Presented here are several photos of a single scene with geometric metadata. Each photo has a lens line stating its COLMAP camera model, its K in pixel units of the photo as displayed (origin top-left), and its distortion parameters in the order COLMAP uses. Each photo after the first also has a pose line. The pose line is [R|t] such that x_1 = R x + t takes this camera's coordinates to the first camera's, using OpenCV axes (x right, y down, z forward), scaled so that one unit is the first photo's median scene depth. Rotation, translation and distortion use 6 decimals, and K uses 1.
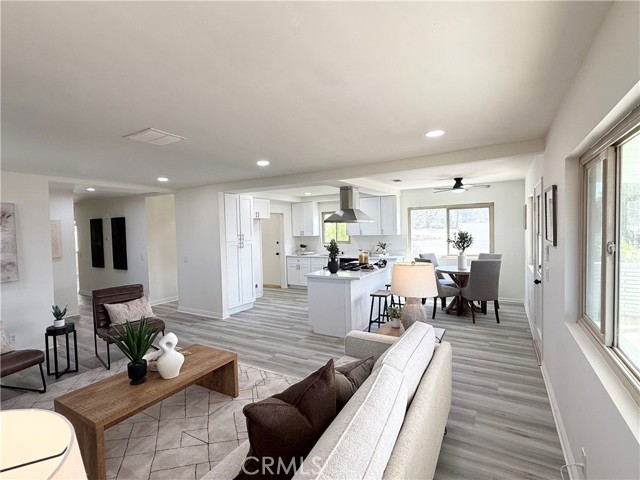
lens RADIAL K [[312.5, 0, 323.5], [0, 312.5, 241.1], [0, 0, 1]] dist [0.000584, 0.000364]
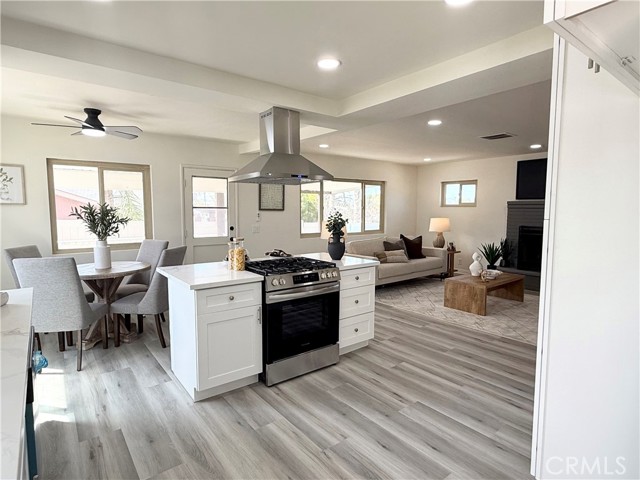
lens RADIAL K [[354.0, 0, 315.1], [0, 354.0, 241.7], [0, 0, 1]] dist [-0.001160, -0.000562]
pose [[-0.920428, -0.010938, 0.390759, -0.204815], [0.039287, 0.991959, 0.120309, -0.027937], [-0.388933, 0.126087, -0.912597, 1.564095]]
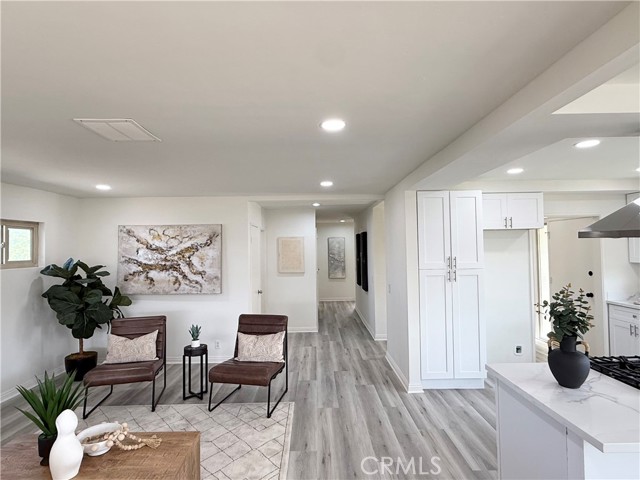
lens RADIAL K [[354.0, 0, 318.4], [0, 354.0, 238.2], [0, 0, 1]] dist [-0.001160, -0.000562]
pose [[0.504150, -0.004658, -0.863604, 0.212725], [-0.034525, 0.999077, -0.025544, -0.036985], [0.862926, 0.042694, 0.503524, 0.508059]]
